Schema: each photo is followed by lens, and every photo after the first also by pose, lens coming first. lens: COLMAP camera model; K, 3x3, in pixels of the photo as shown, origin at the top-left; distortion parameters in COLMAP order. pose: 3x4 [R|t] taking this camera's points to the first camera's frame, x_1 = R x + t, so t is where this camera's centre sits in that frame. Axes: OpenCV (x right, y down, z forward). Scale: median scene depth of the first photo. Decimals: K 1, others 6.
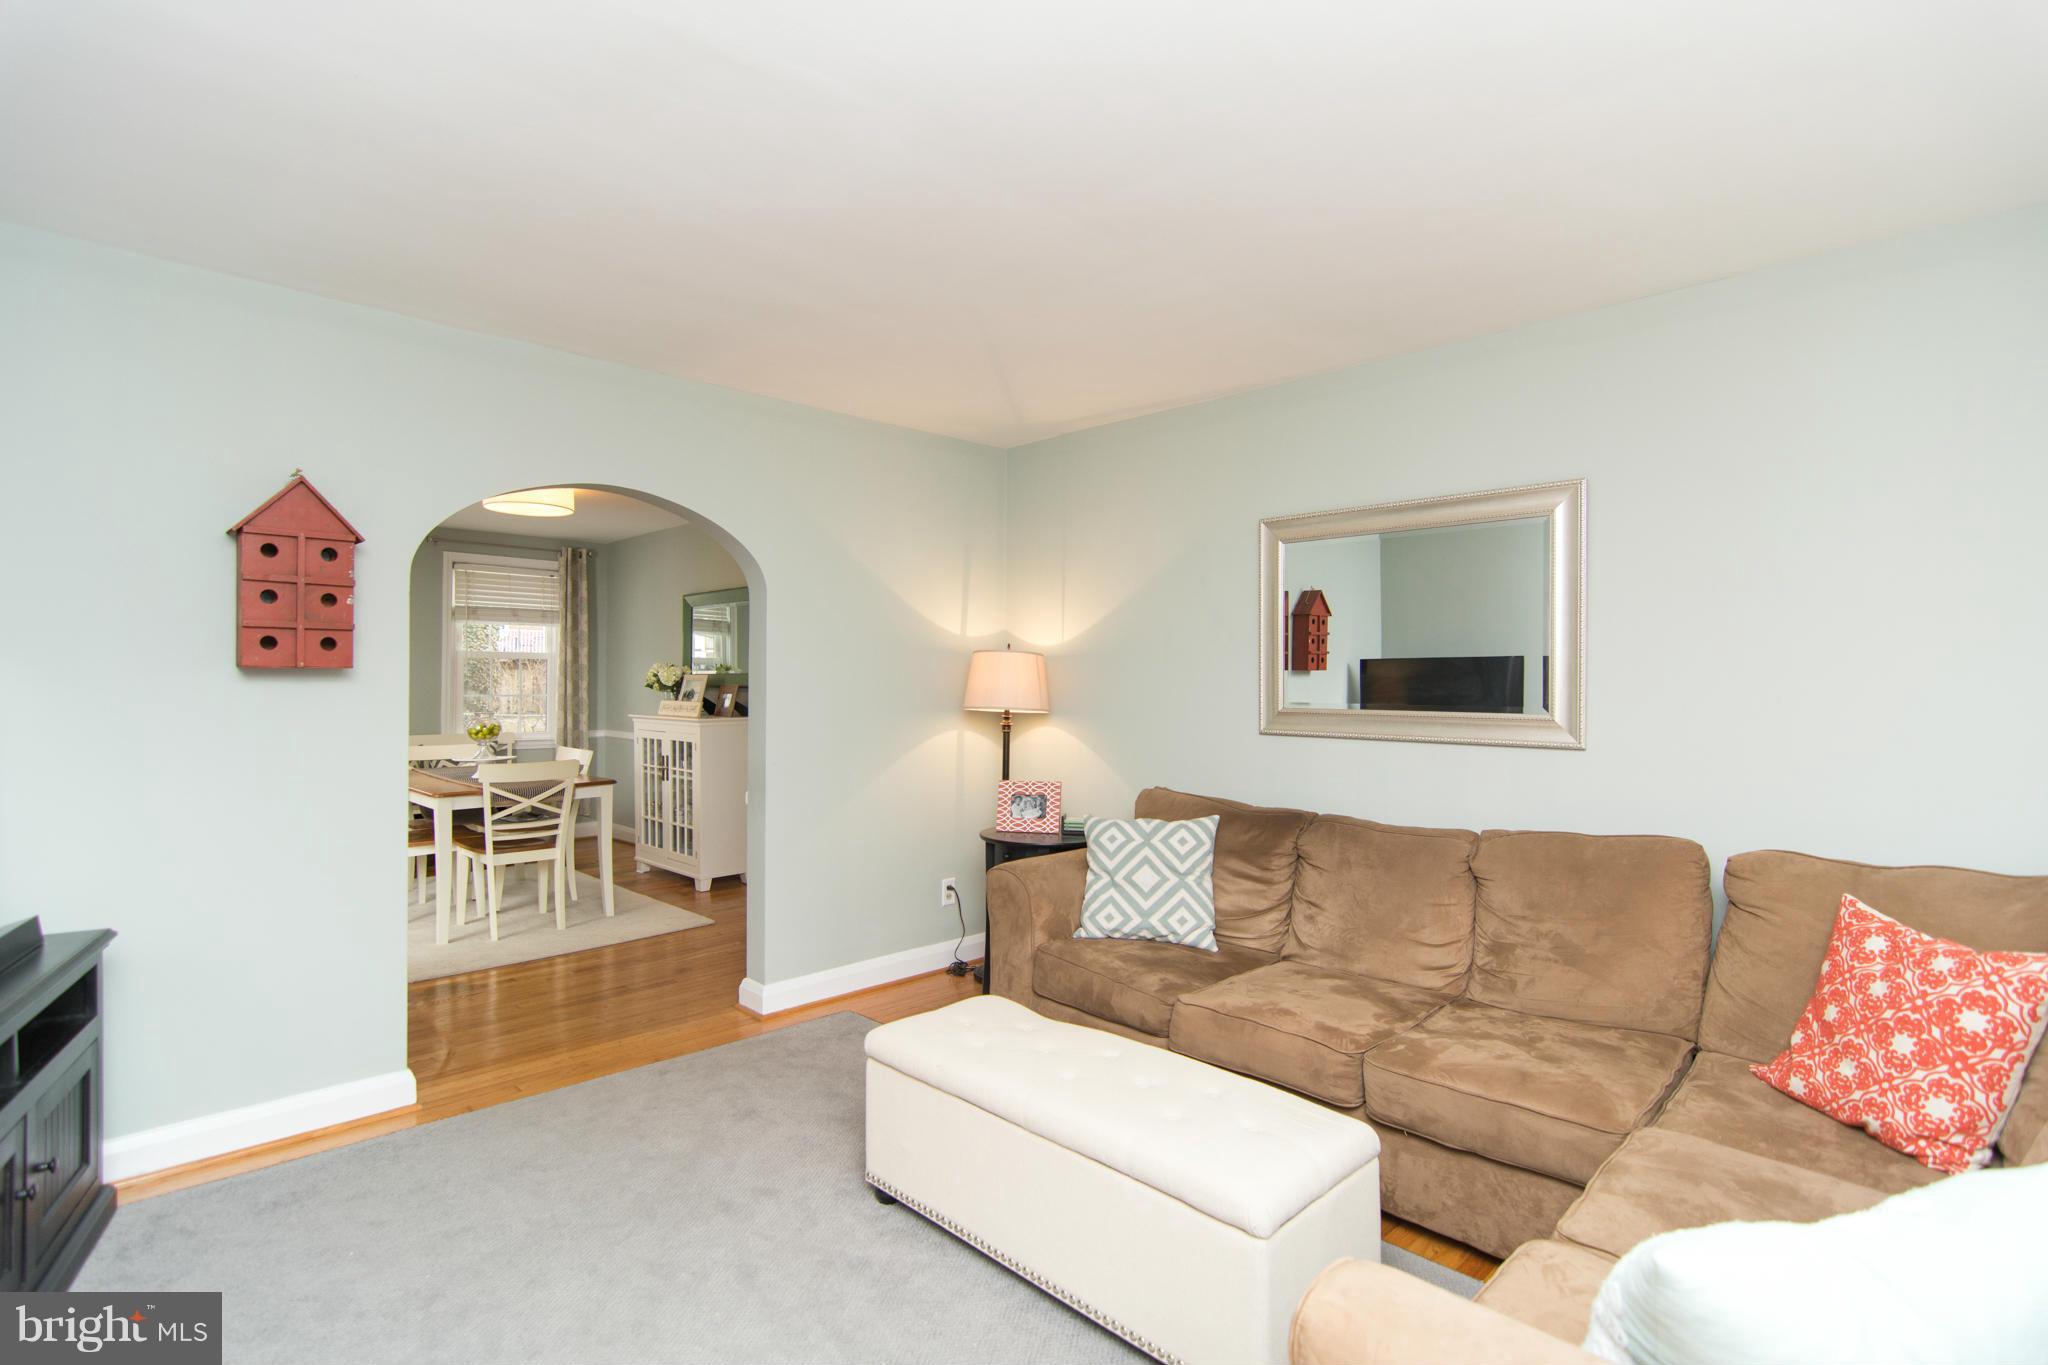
lens RADIAL K [[986.9, 0, 1013.5], [0, 986.9, 675.2], [0, 0, 1]] dist [0.000273, 0.001051]
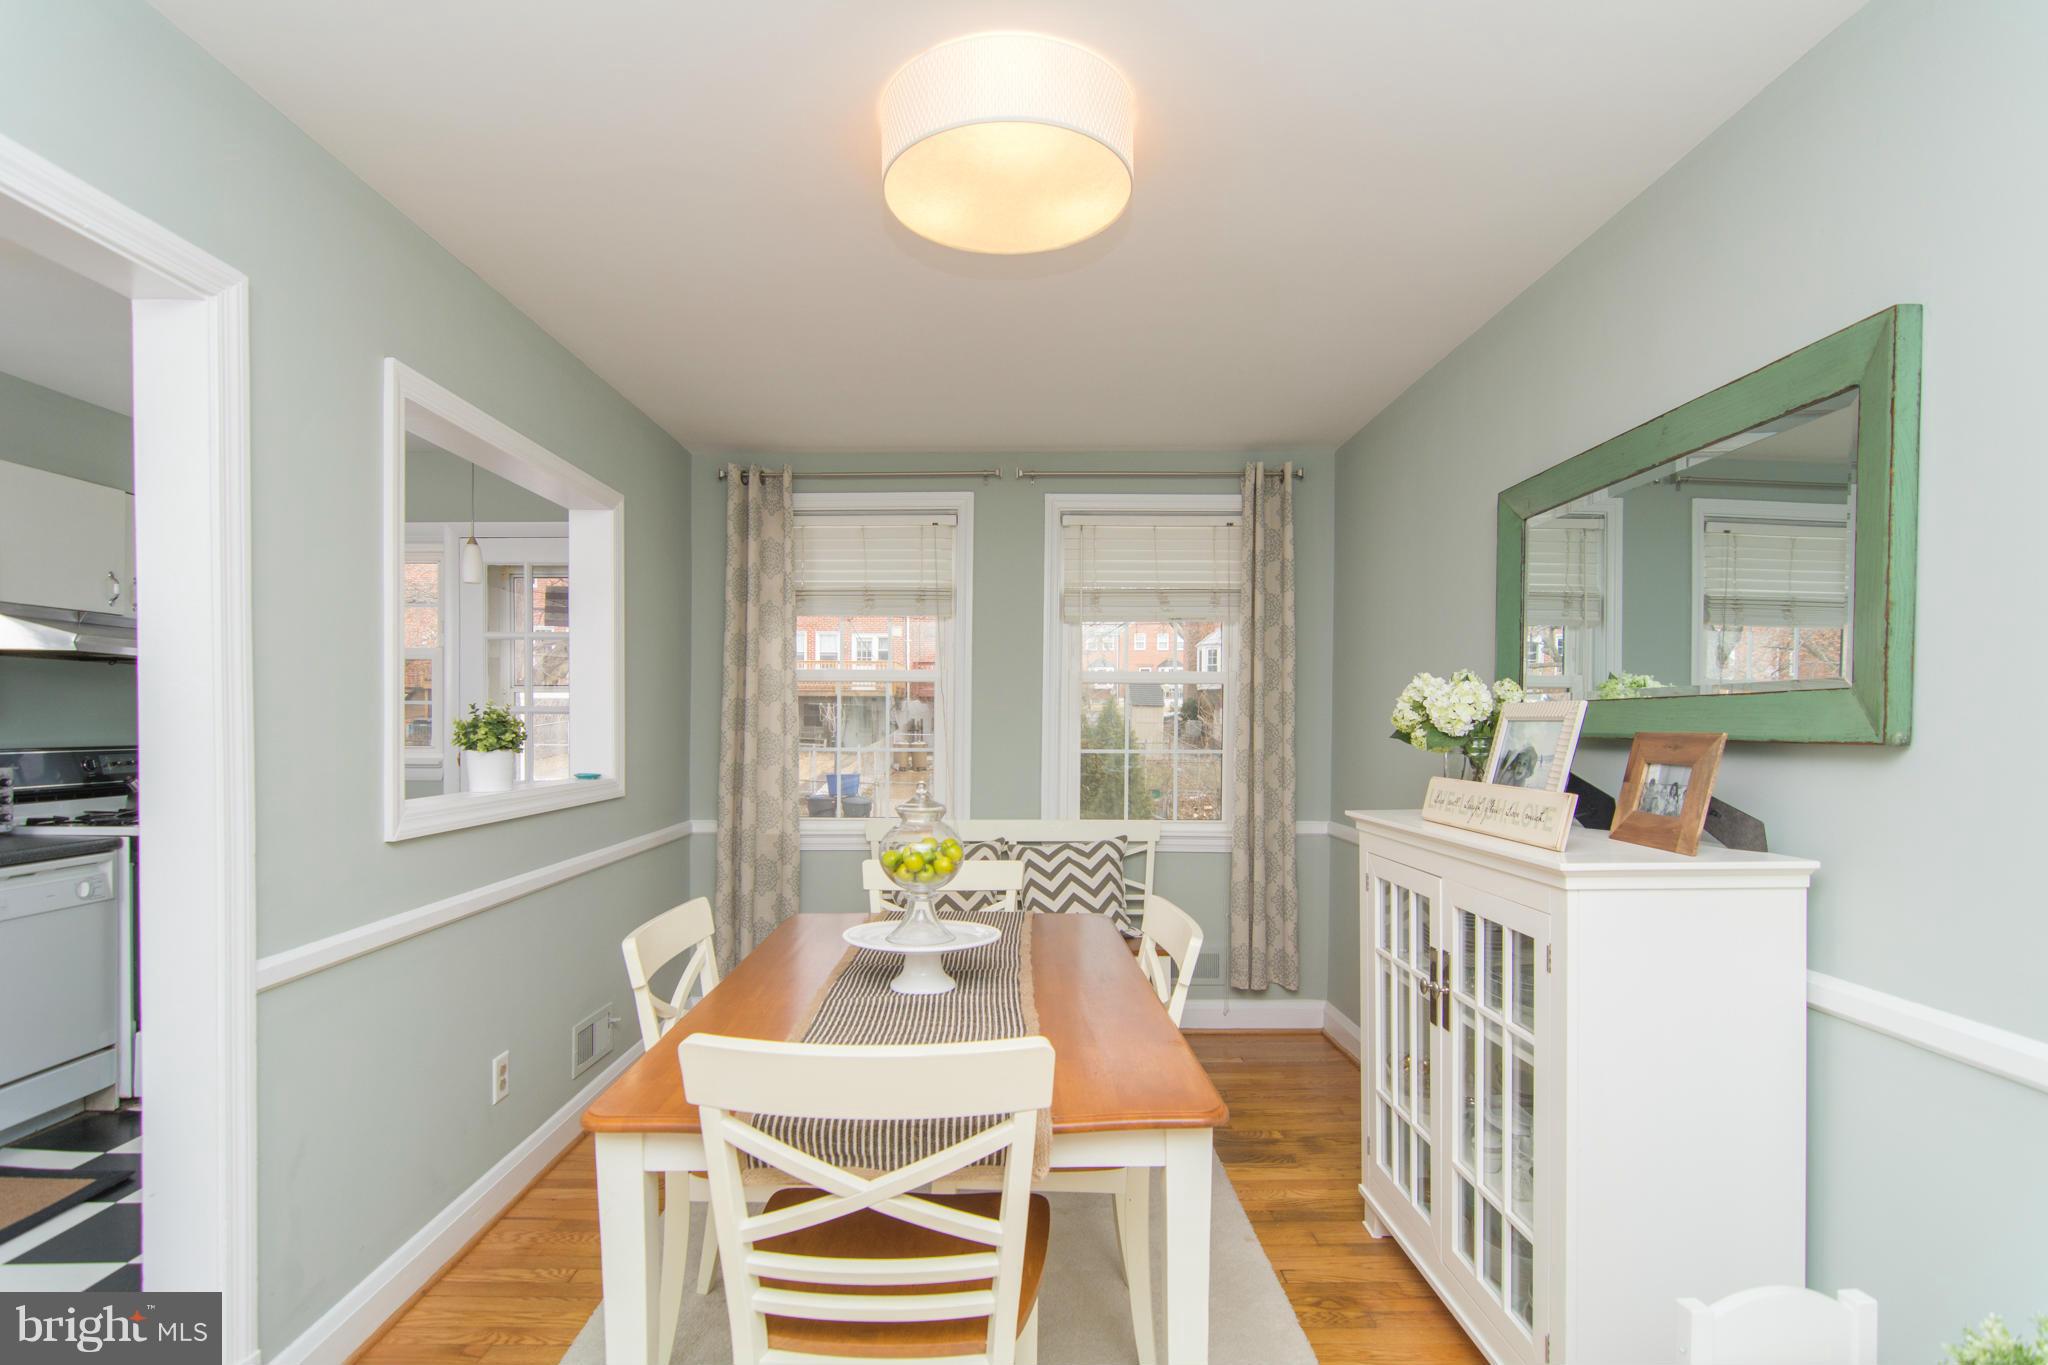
lens RADIAL K [[986.9, 0, 1015.6], [0, 986.9, 734.9], [0, 0, 1]] dist [0.000273, 0.001051]
pose [[0.722064, 0.008273, -0.691777, -0.226079], [-0.001973, 0.999949, 0.009899, 0.007389], [0.691824, -0.005783, 0.722043, 0.658102]]
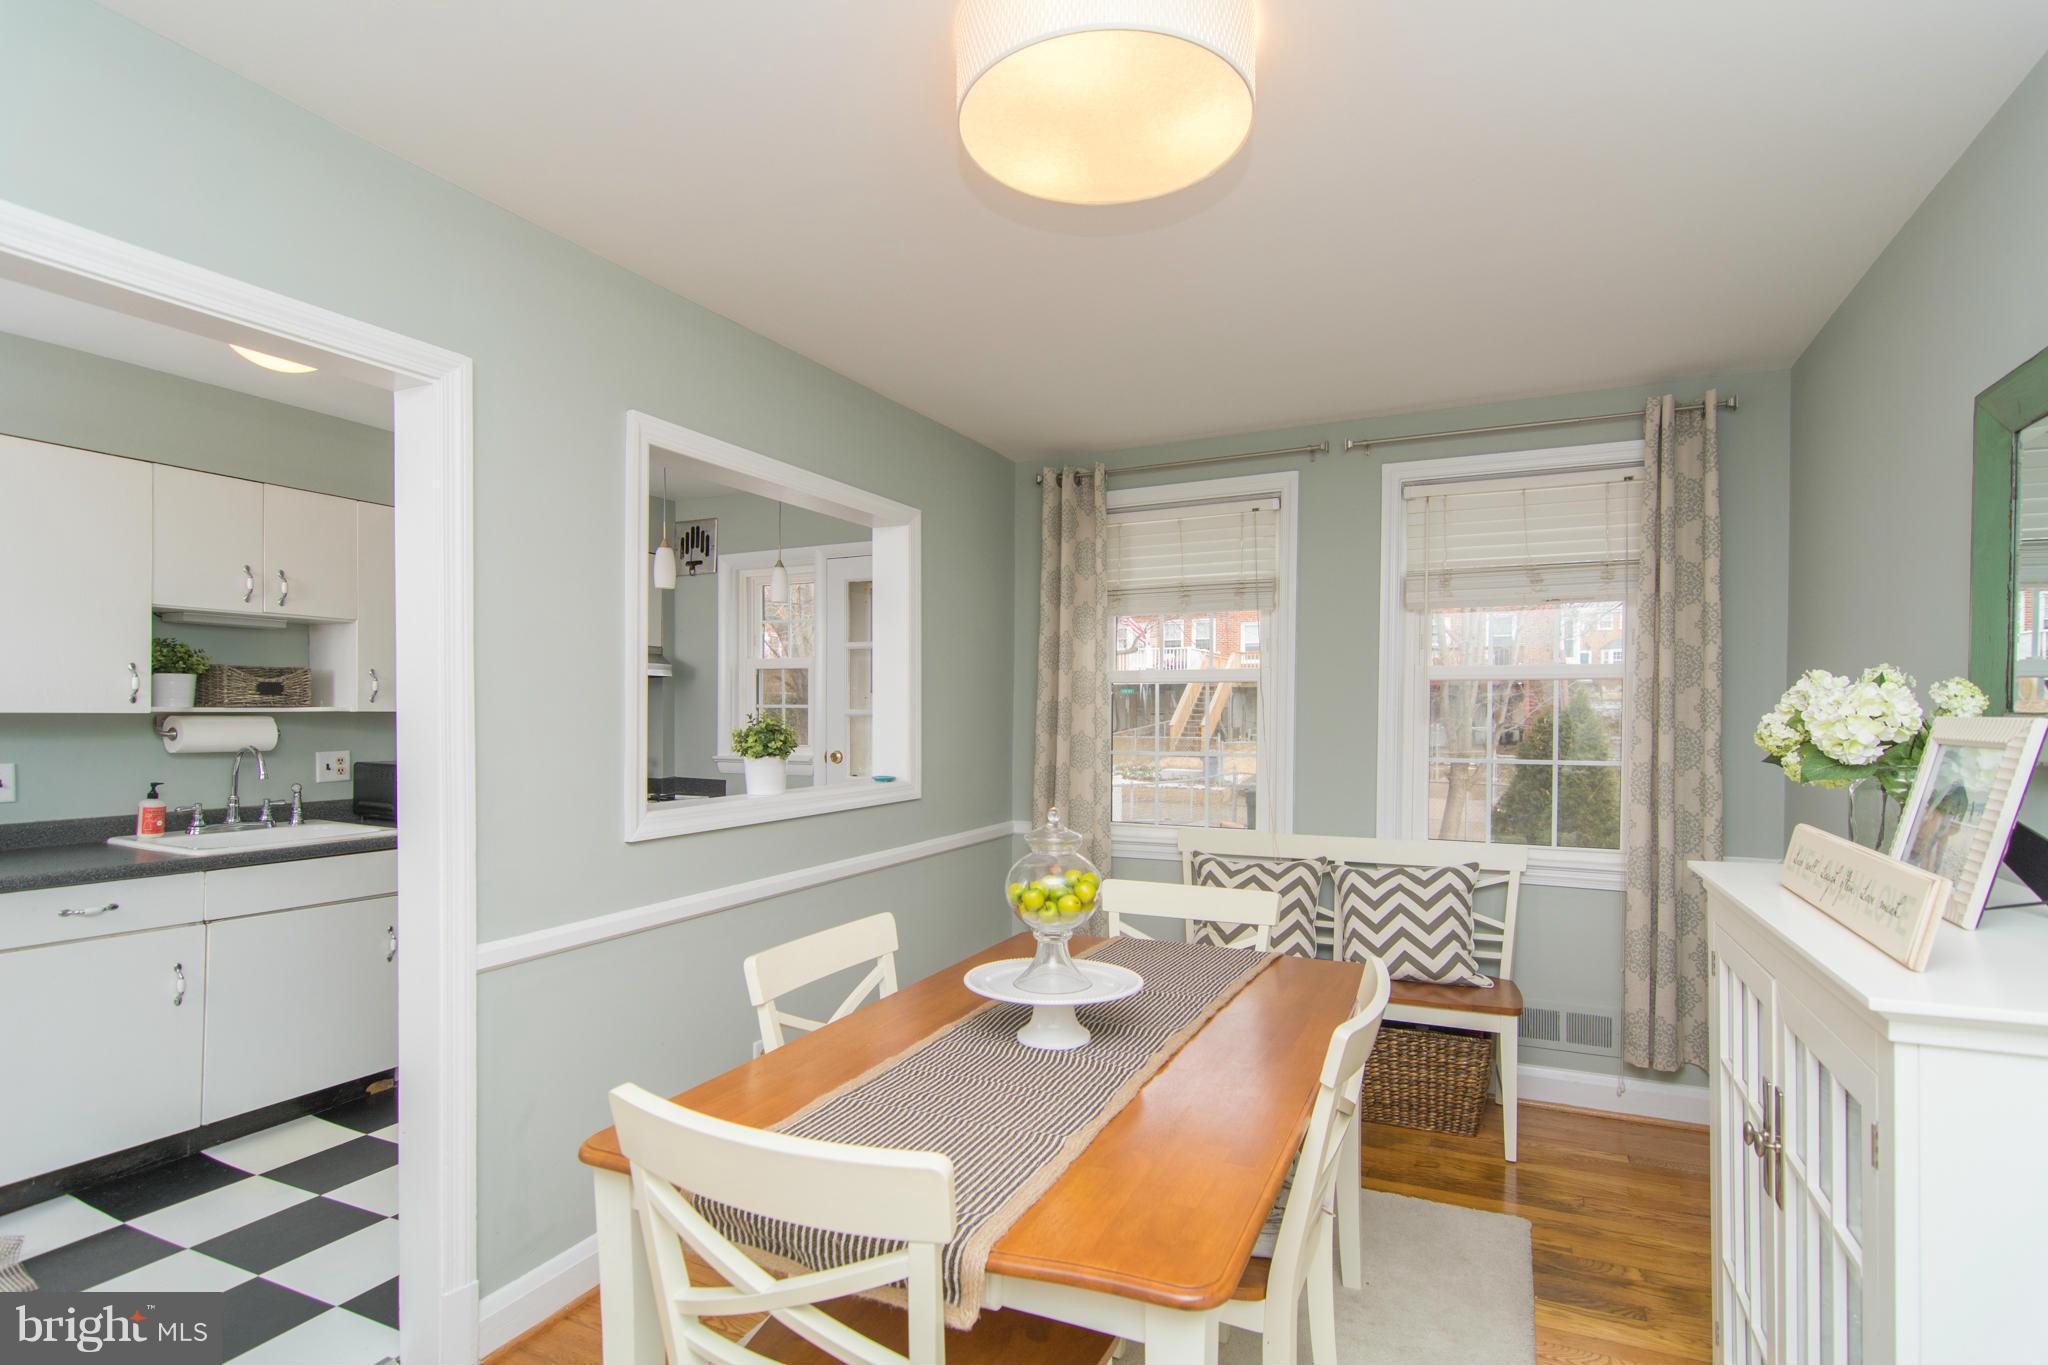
lens RADIAL K [[986.9, 0, 1048.3], [0, 986.9, 719.5], [0, 0, 1]] dist [0.000273, 0.001051]
pose [[0.369519, 0.005243, -0.929208, -0.206336], [-0.002382, 0.999986, 0.004695, -0.000461], [0.929220, 0.000479, 0.369527, 0.751677]]
